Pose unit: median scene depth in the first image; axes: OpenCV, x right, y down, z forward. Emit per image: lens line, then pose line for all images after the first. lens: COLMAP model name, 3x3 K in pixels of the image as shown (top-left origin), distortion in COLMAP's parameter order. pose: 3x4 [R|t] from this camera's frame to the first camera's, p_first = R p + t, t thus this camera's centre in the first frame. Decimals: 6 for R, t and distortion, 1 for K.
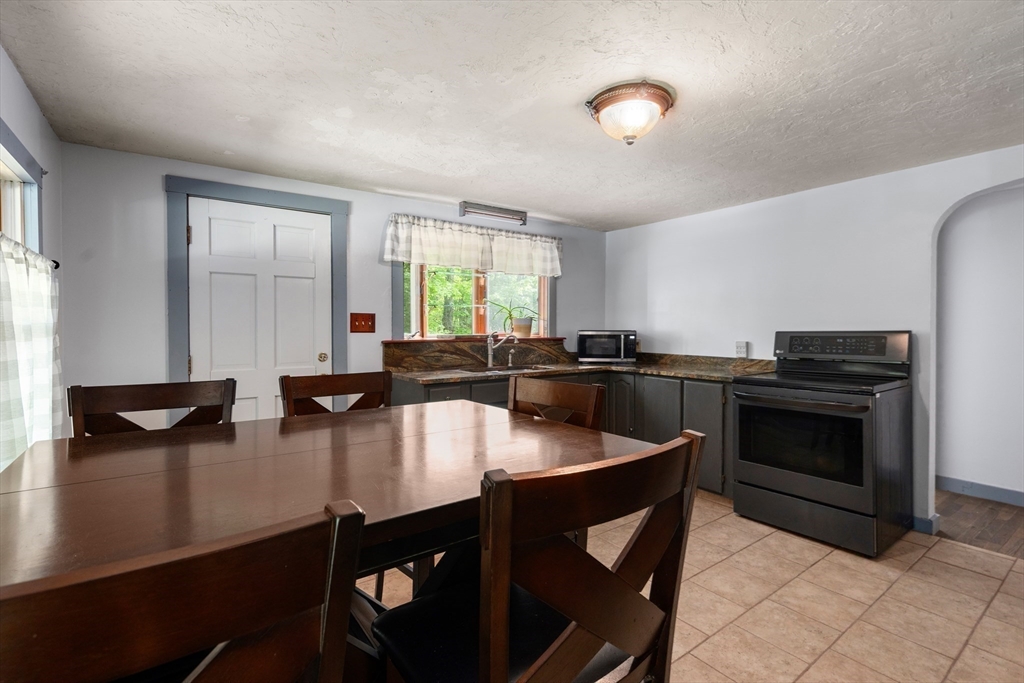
lens RADIAL K [[460.3, 0, 510.0], [0, 460.3, 332.2], [0, 0, 1]] dist [0.002501, 0.000042]
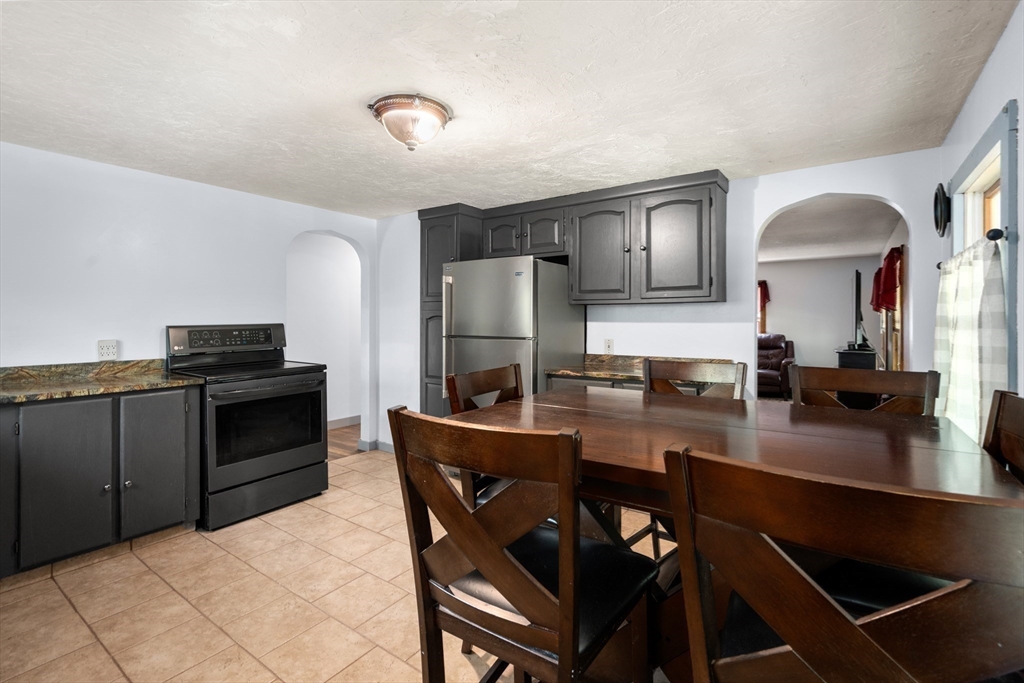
lens RADIAL K [[460.3, 0, 512.8], [0, 460.3, 321.9], [0, 0, 1]] dist [0.002501, 0.000042]
pose [[-0.305745, -0.001319, 0.952112, -0.531597], [0.013746, 0.999889, 0.005799, -0.006122], [-0.952014, 0.014860, -0.305693, 0.706199]]
